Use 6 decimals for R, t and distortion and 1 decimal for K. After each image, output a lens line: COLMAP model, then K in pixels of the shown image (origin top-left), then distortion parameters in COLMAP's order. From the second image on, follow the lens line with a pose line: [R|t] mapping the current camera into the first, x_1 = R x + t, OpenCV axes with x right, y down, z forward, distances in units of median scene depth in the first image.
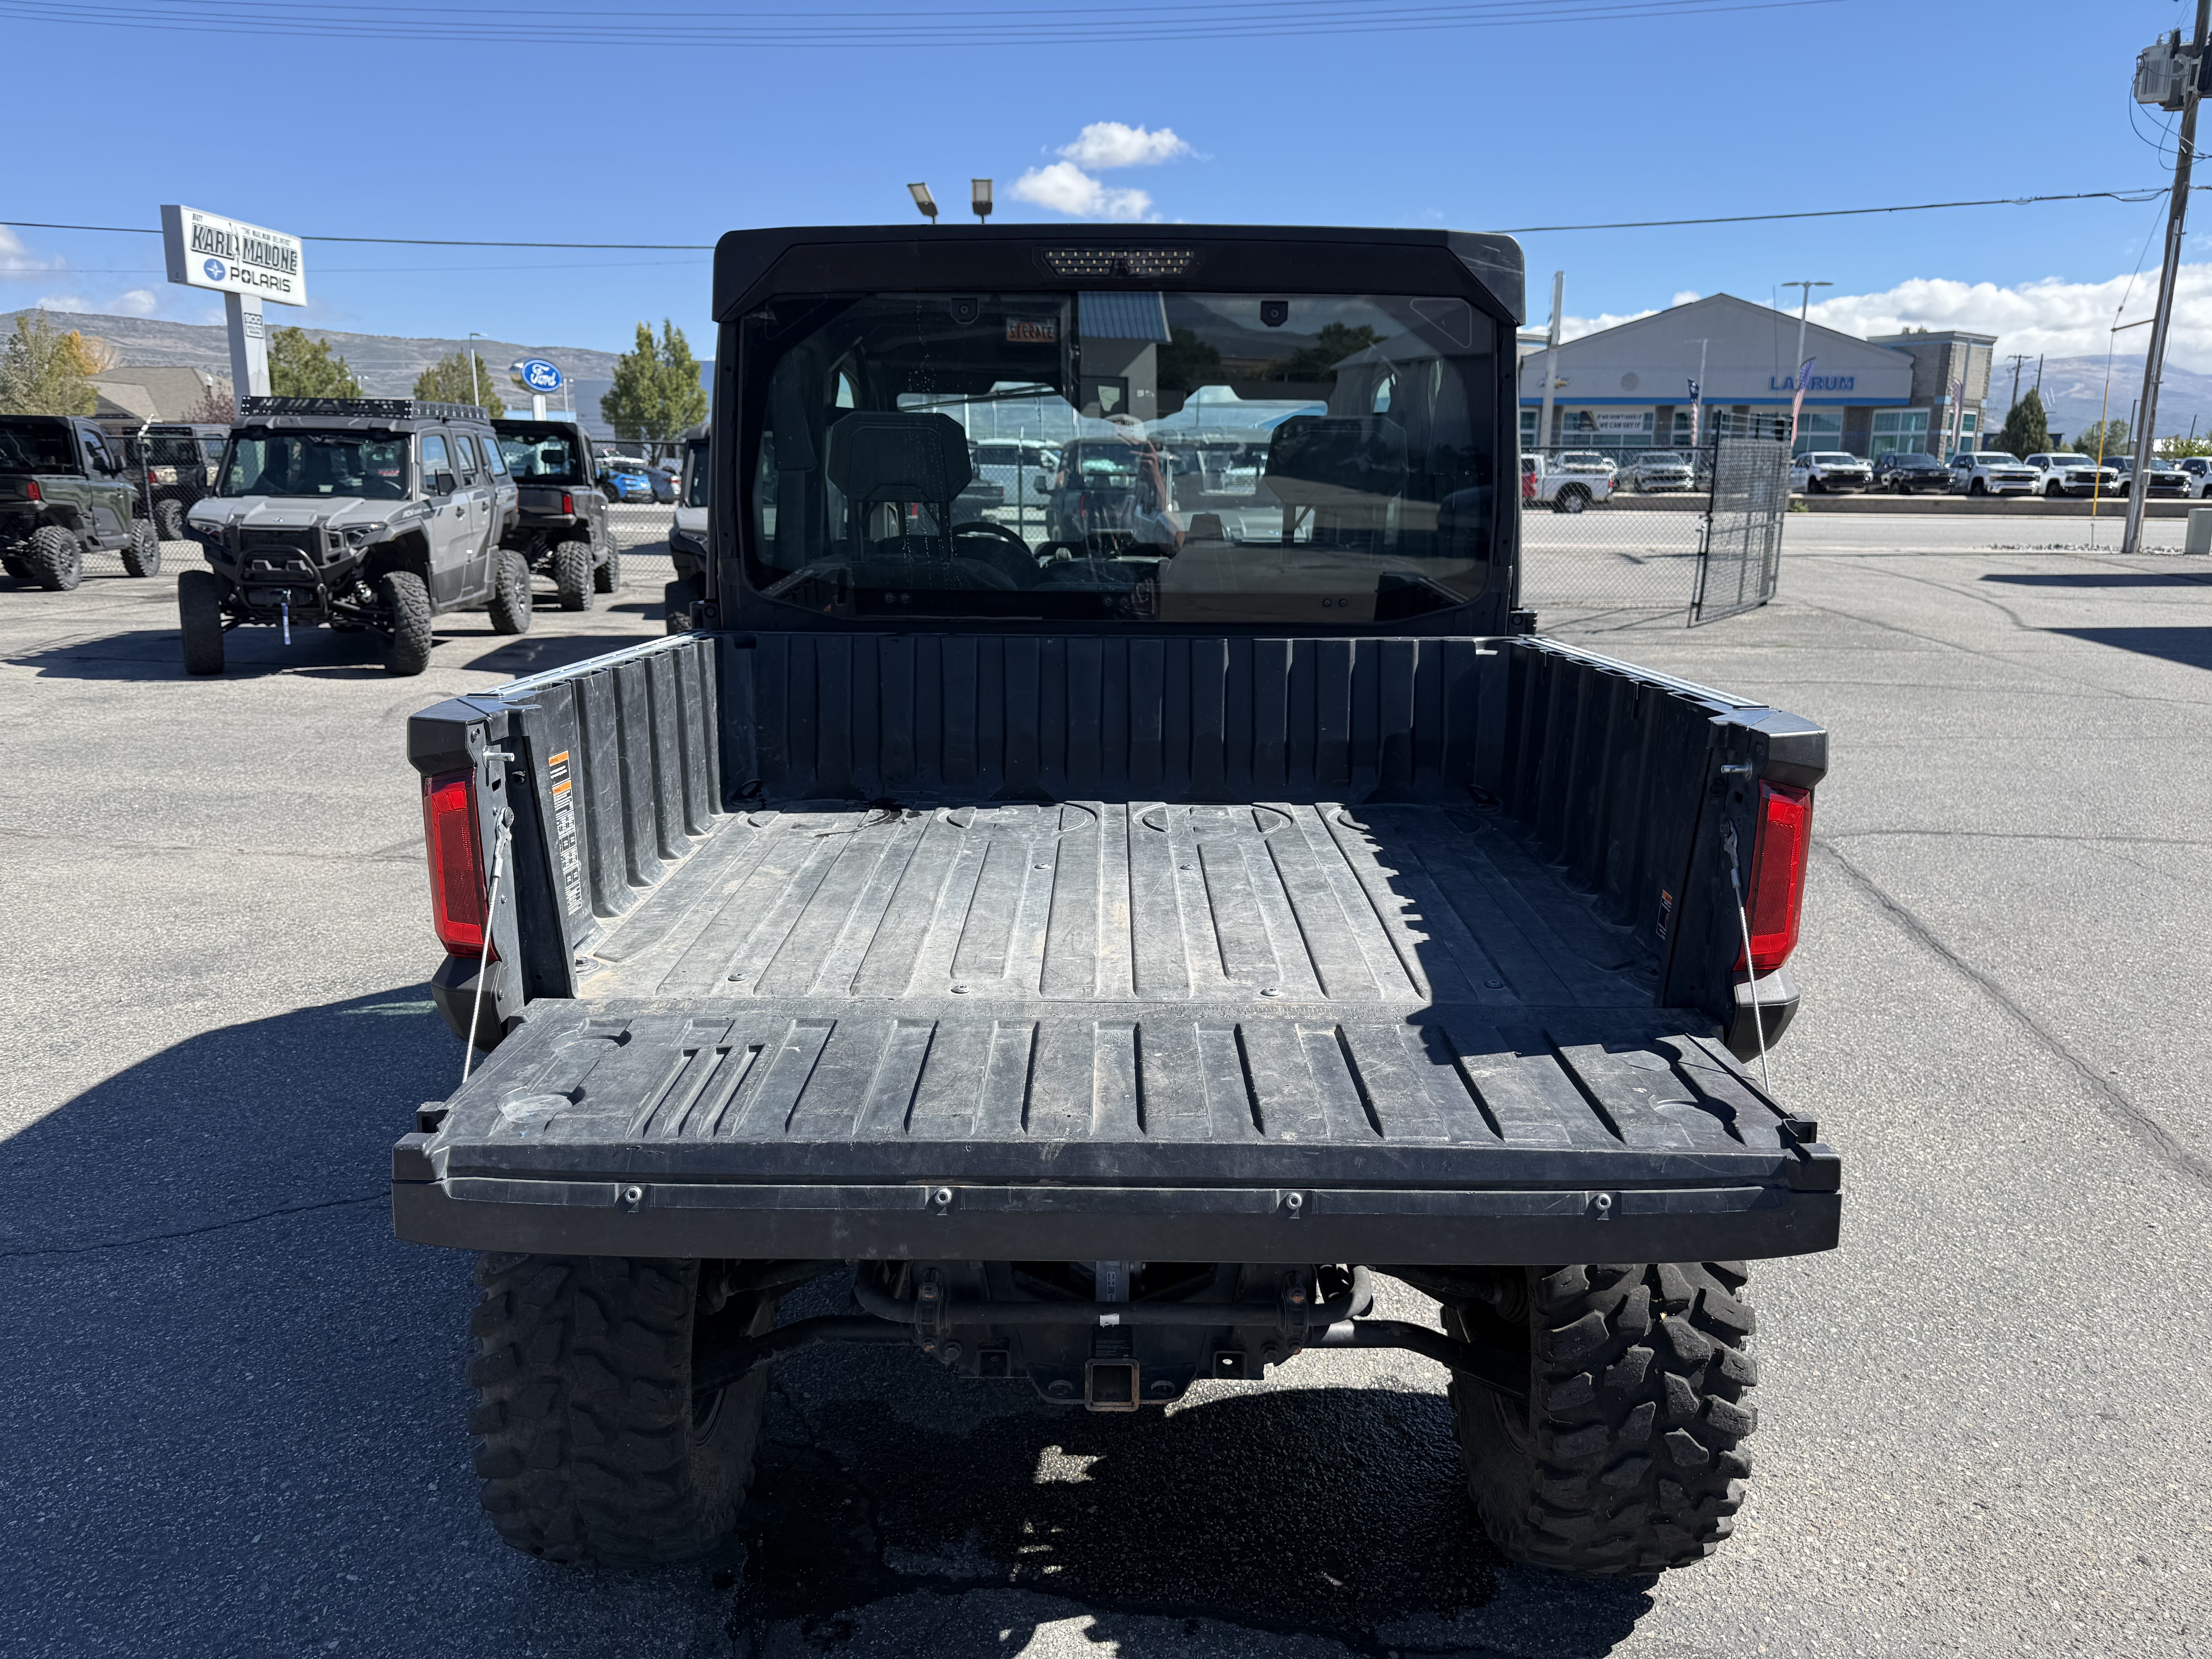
lens RADIAL K [[1565.1, 0, 1108.6], [0, 1565.1, 852.7], [0, 0, 1]] dist [0.022608, -0.024711]
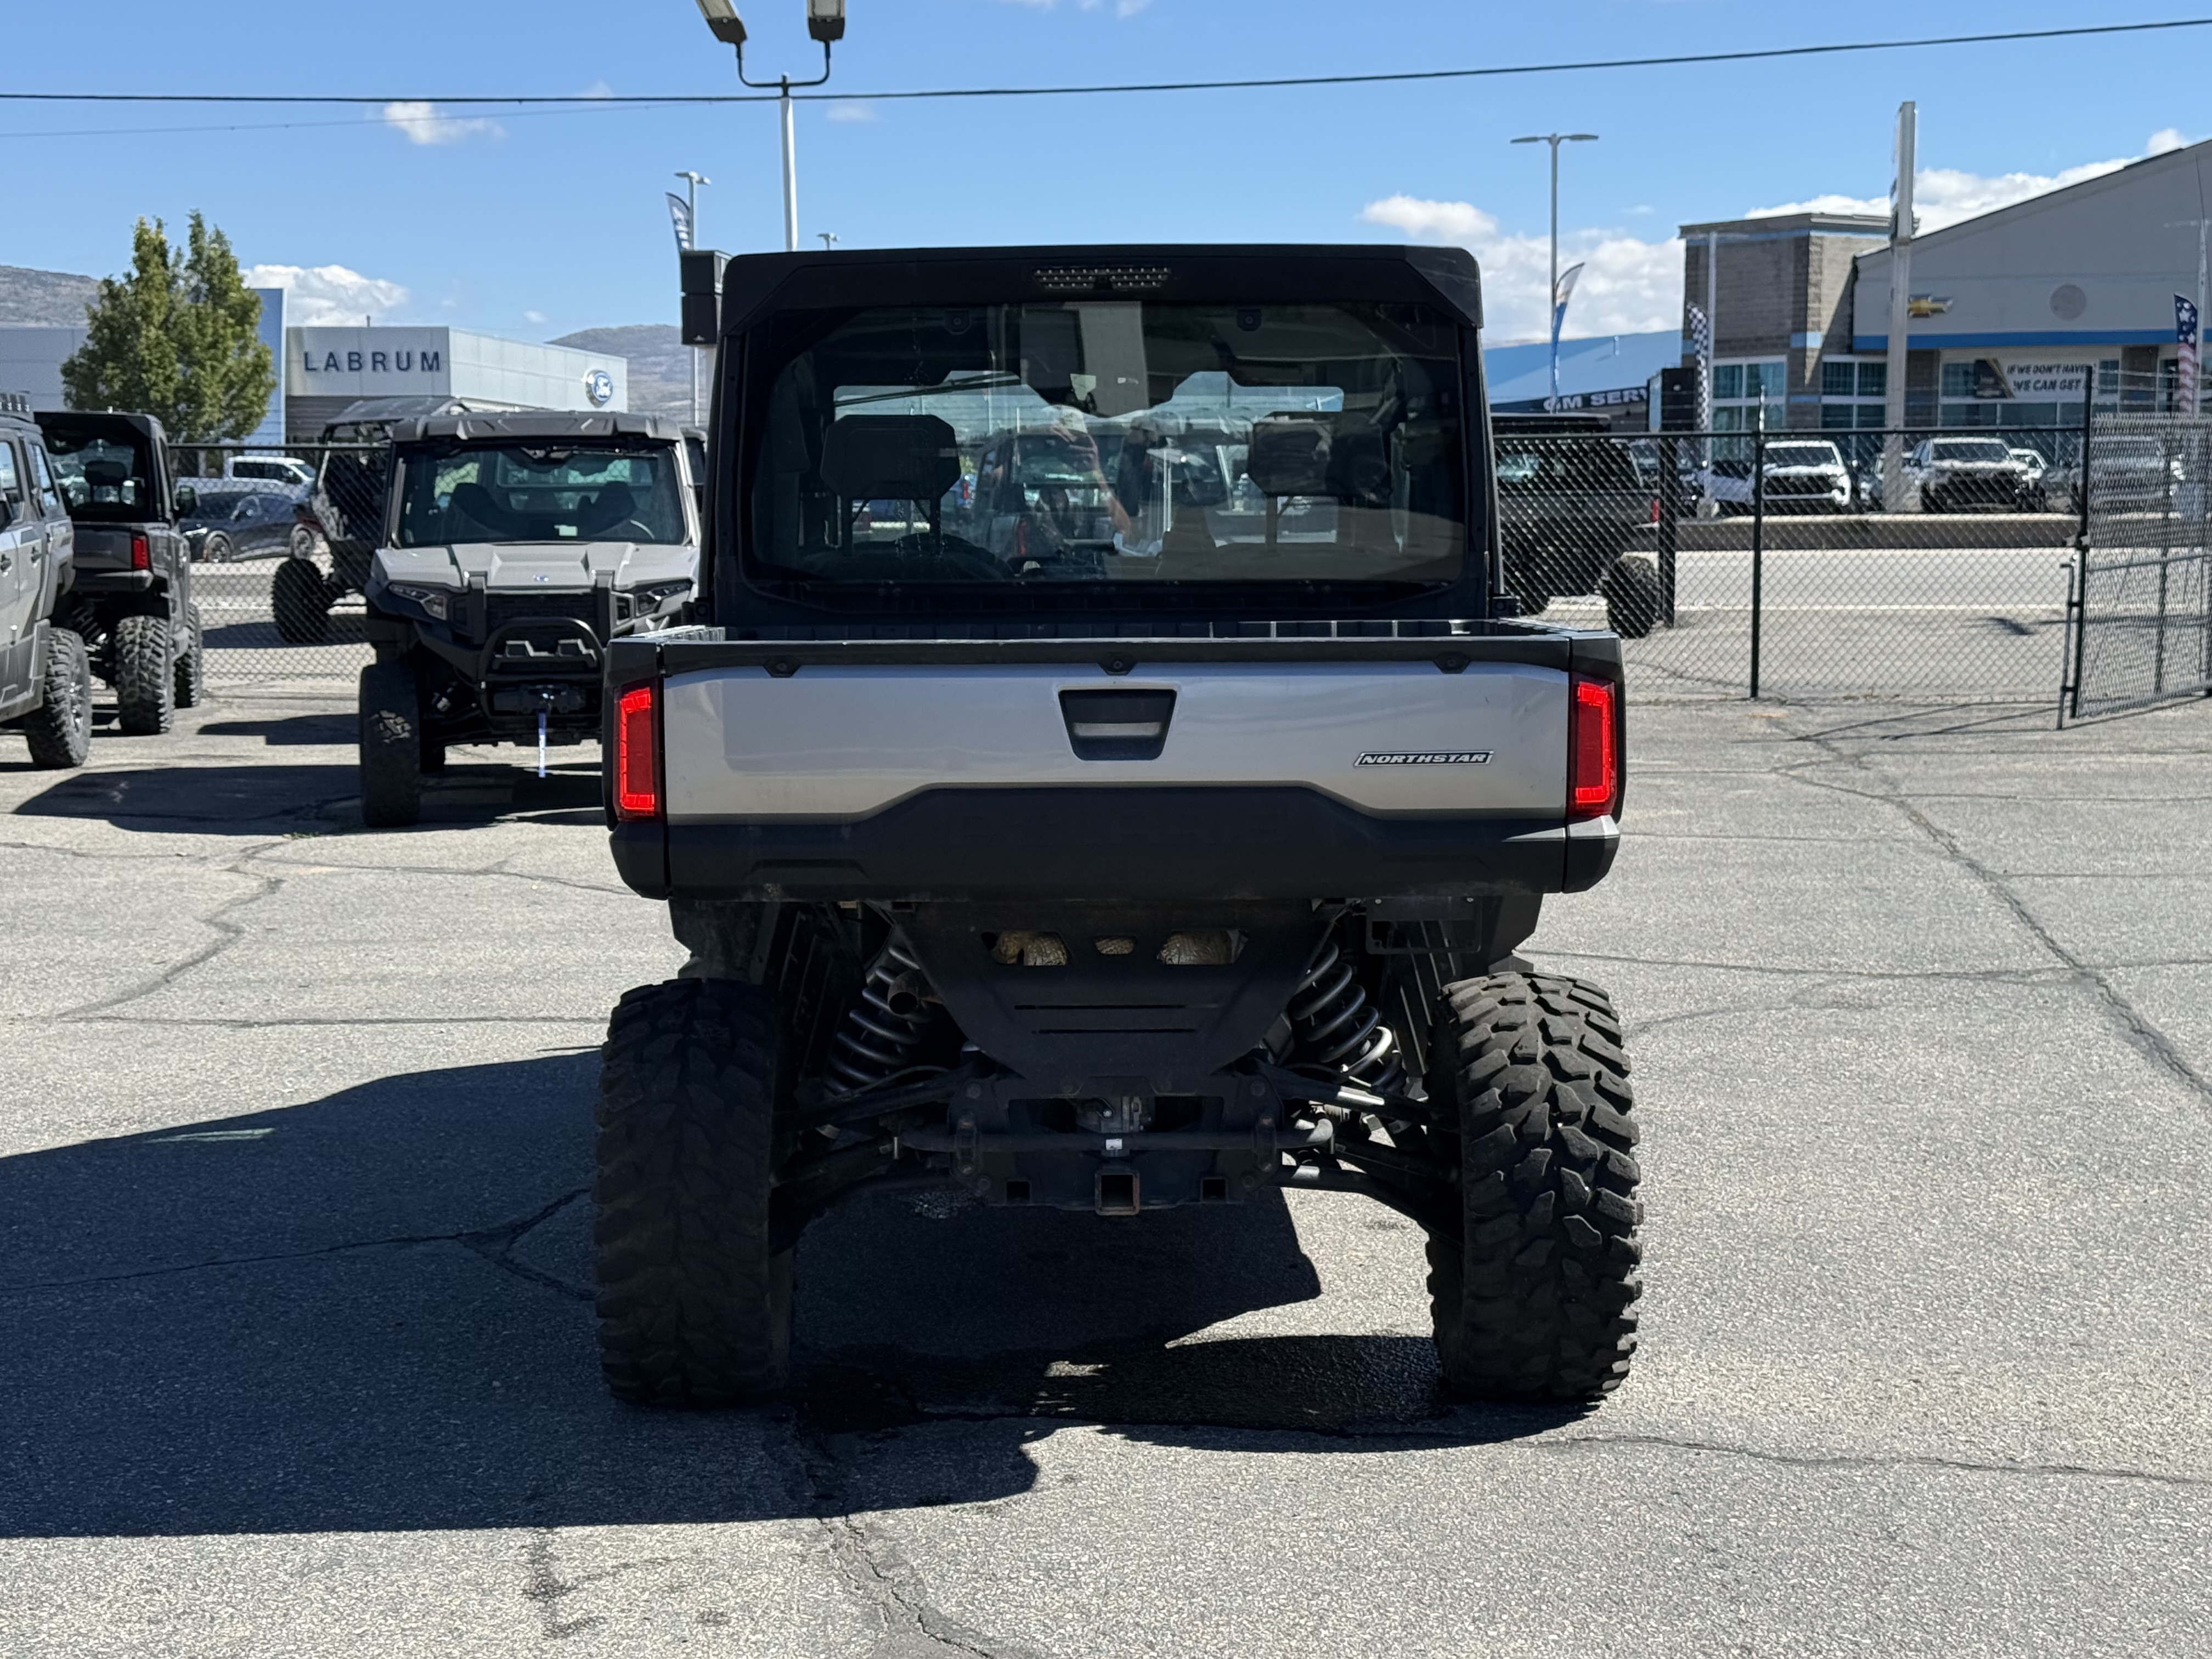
lens RADIAL K [[3214.8, 0, 1111.3], [0, 3214.8, 885.7], [0, 0, 1]] dist [0.161879, -0.330382]
pose [[0.999726, -0.017512, 0.015512, -0.005220], [0.019208, 0.992951, -0.116956, 0.055238], [-0.013354, 0.117222, 0.993016, -0.214711]]
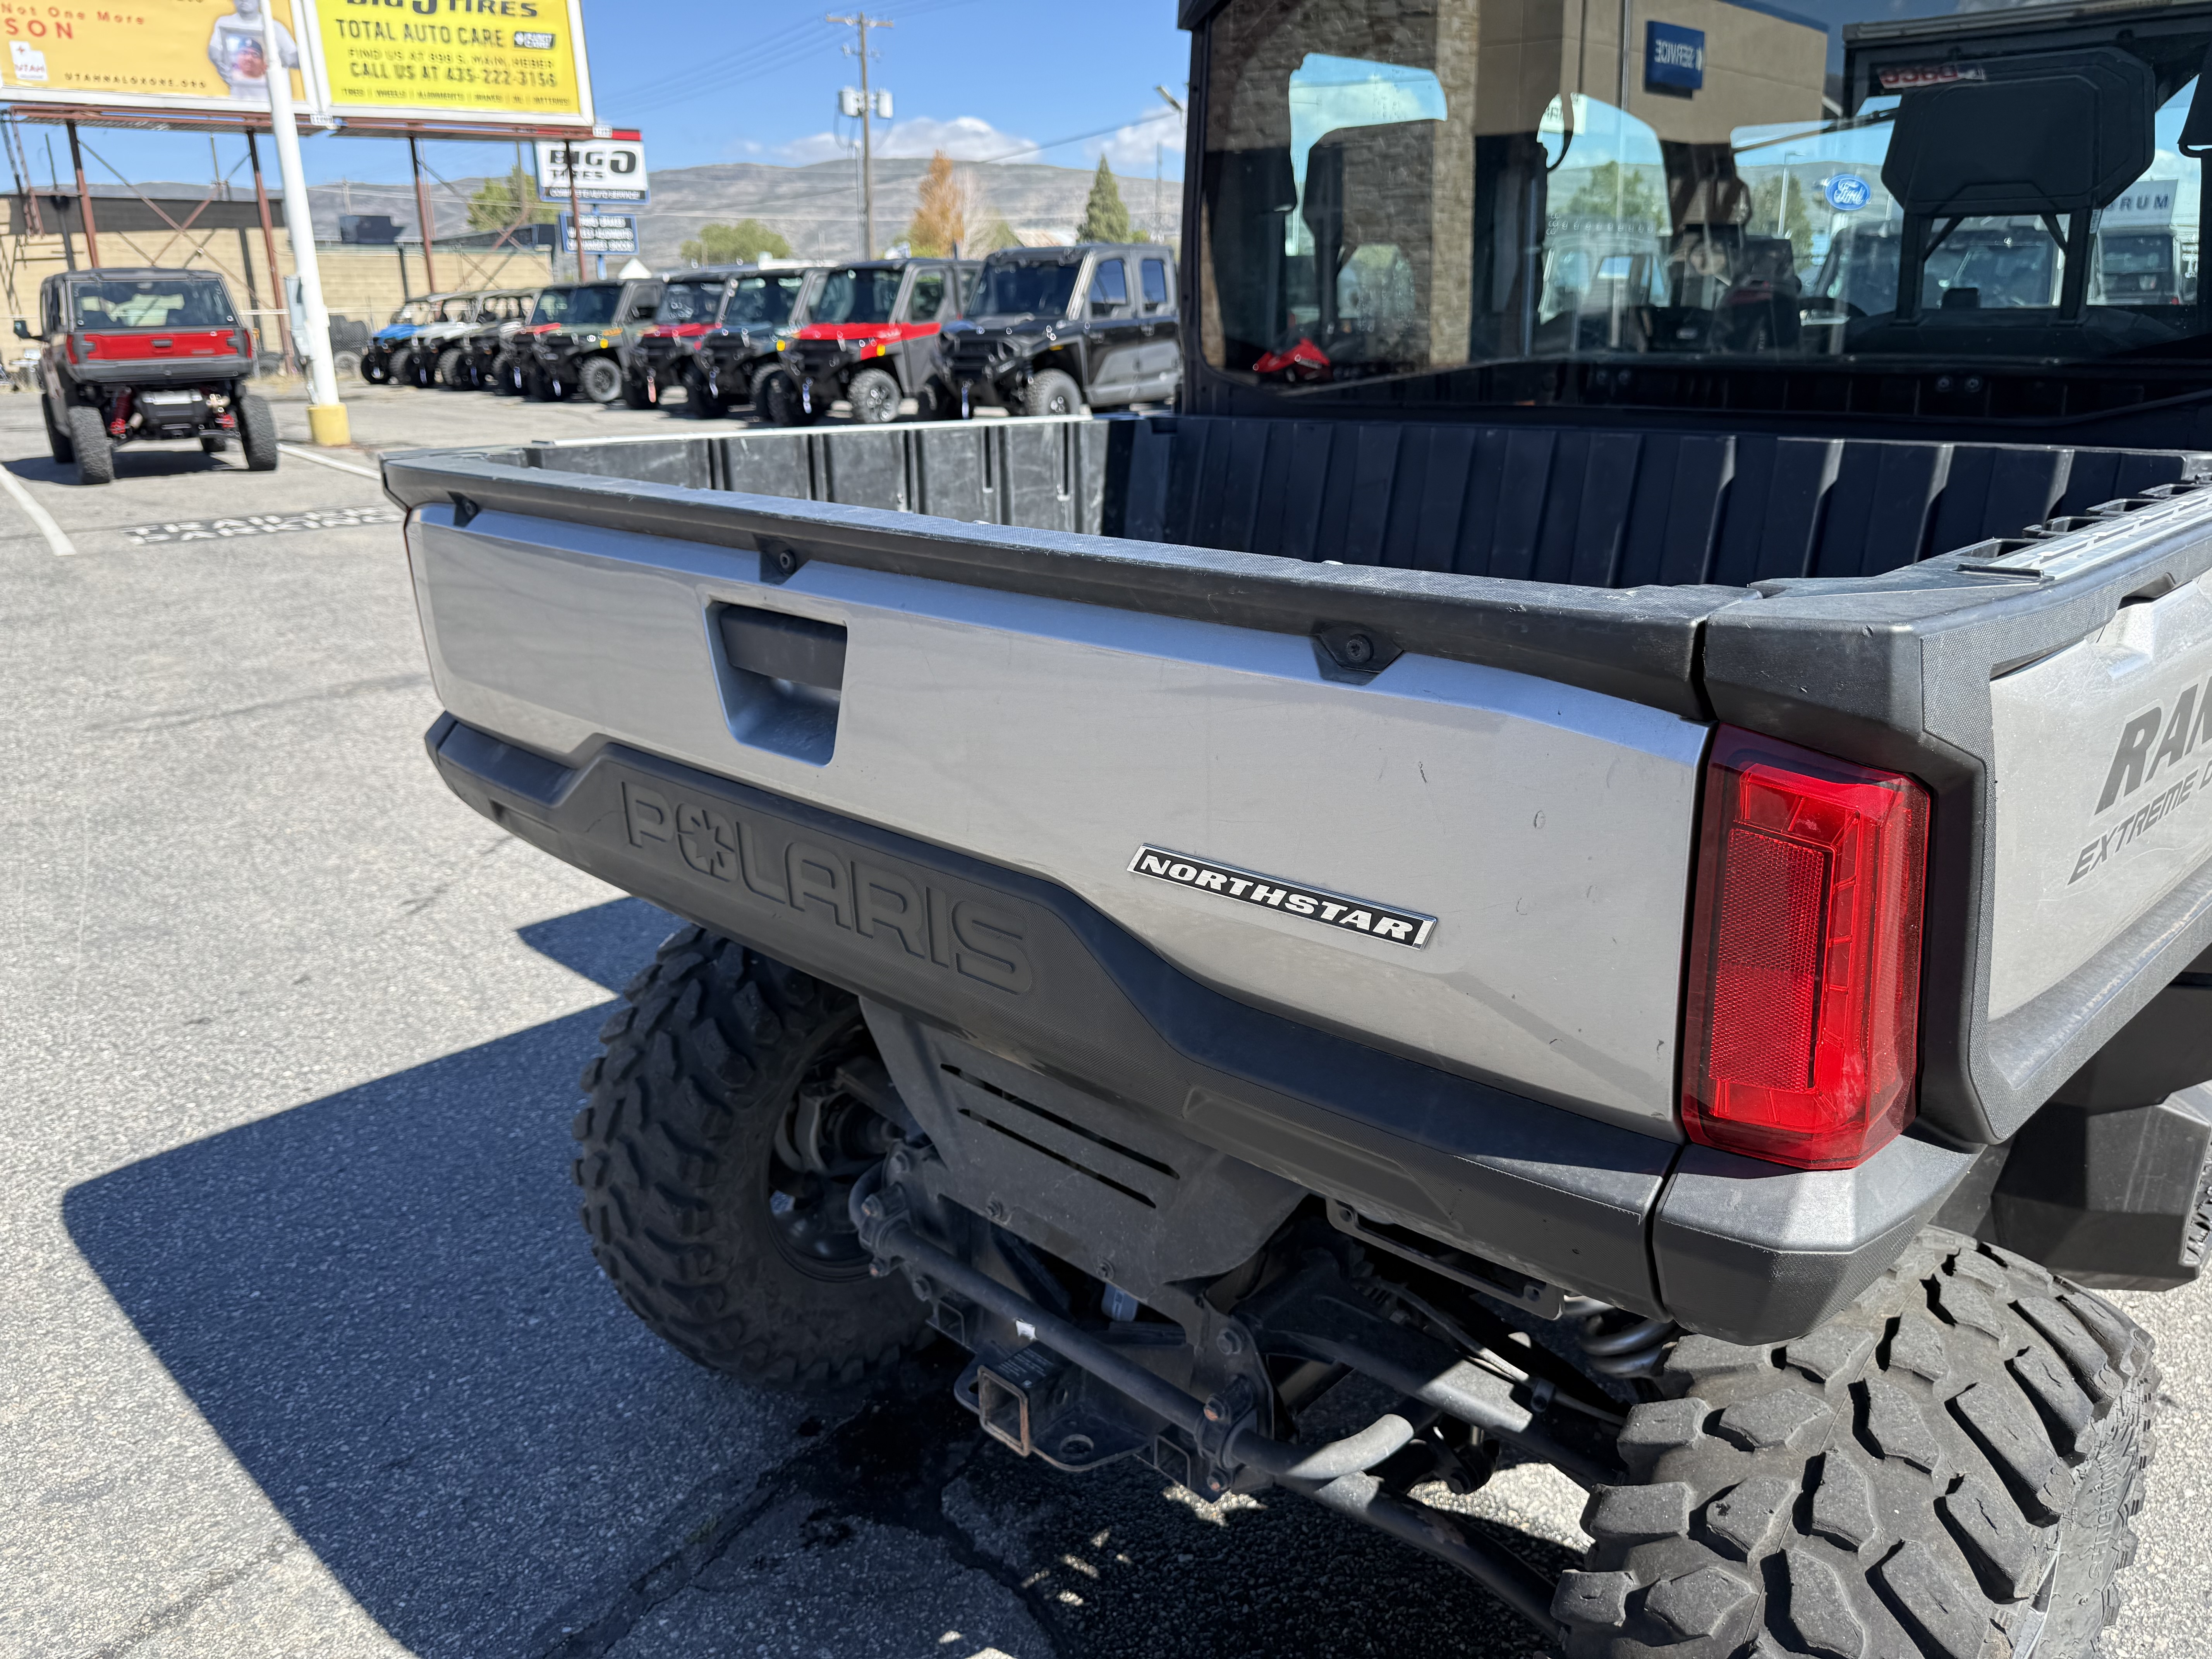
lens RADIAL K [[1565.1, 0, 1108.6], [0, 1565.1, 852.7], [0, 0, 1]] dist [0.022608, -0.024711]
pose [[0.727742, 0.202514, -0.655270, 0.067142], [-0.137388, 0.979092, 0.150009, -0.006120], [0.671949, -0.019142, 0.740350, 0.066630]]
